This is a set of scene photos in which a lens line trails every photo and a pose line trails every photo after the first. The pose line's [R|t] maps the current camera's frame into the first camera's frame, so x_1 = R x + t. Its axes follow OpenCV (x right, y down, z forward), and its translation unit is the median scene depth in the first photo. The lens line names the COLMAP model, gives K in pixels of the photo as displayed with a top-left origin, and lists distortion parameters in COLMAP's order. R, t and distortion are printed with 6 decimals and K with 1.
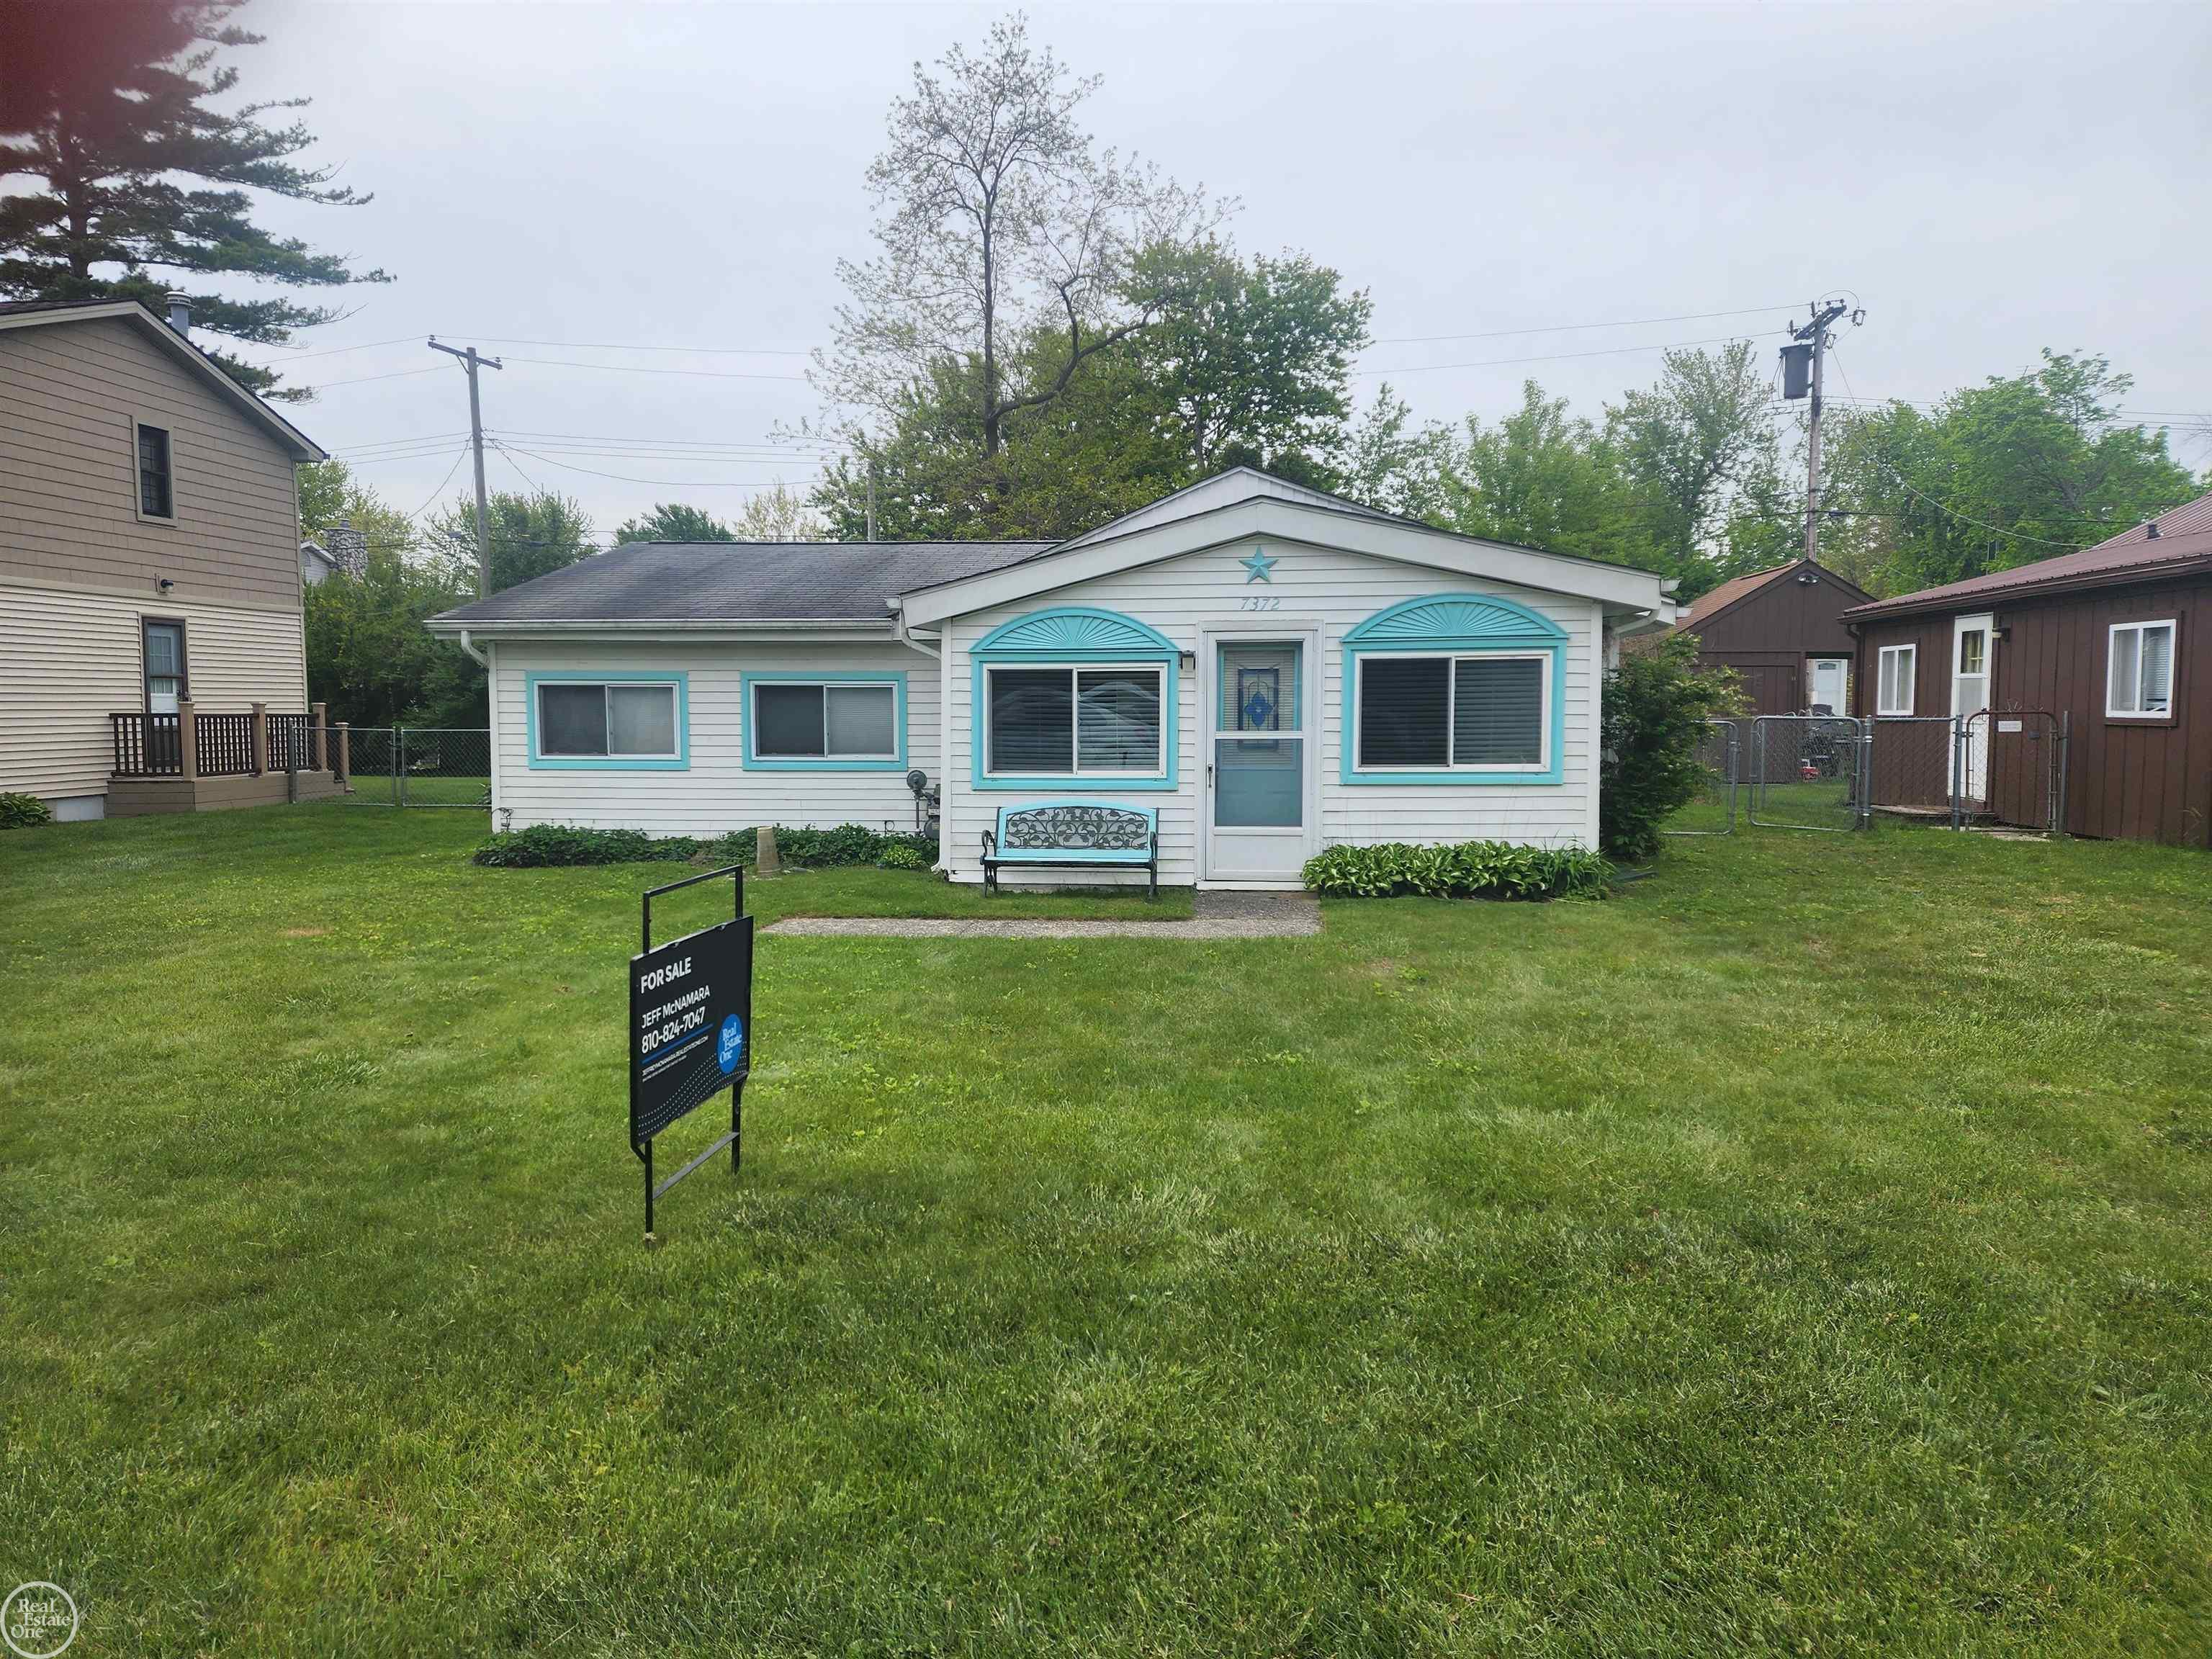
lens RADIAL K [[1498.5, 0, 1105.5], [0, 1498.5, 821.9], [0, 0, 1]] dist [0.023174, -0.003304]
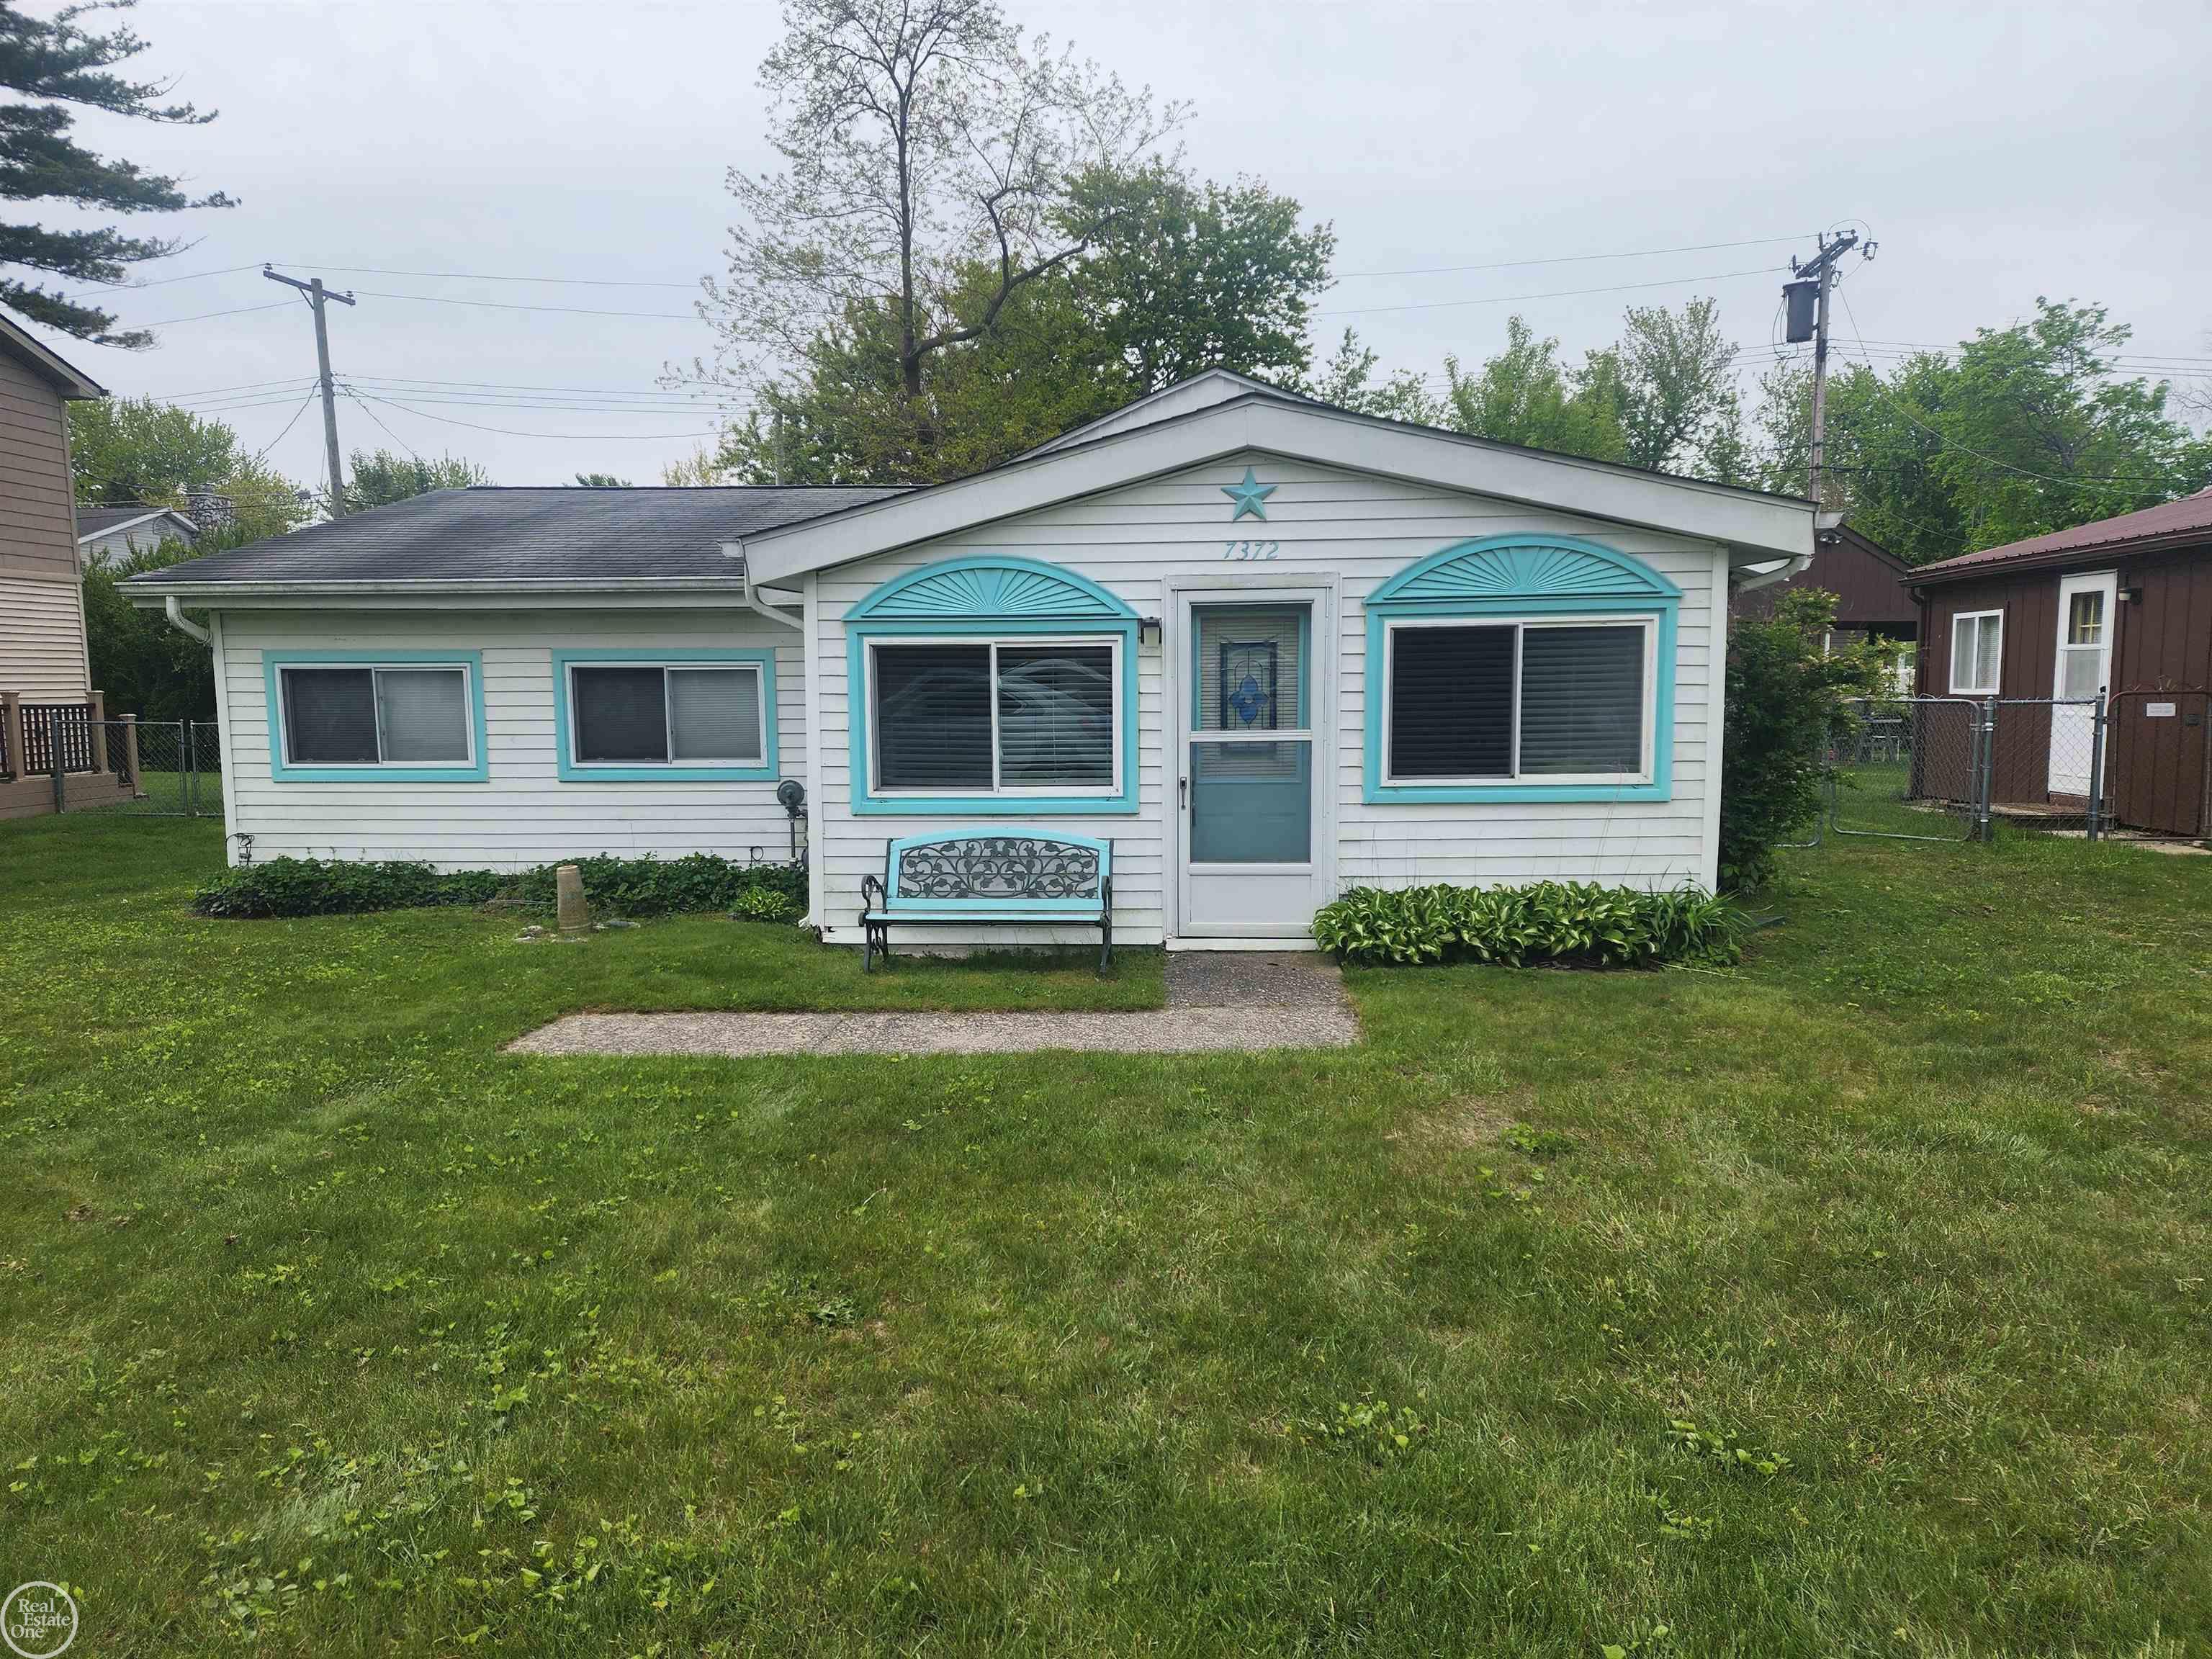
lens RADIAL K [[1498.5, 0, 1129.5], [0, 1498.5, 877.8], [0, 0, 1]] dist [0.023174, -0.003304]
pose [[0.998606, -0.013264, 0.051094, 0.003620], [0.010594, 0.998582, 0.052176, -0.015067], [-0.051714, -0.051561, 0.997330, 0.152567]]
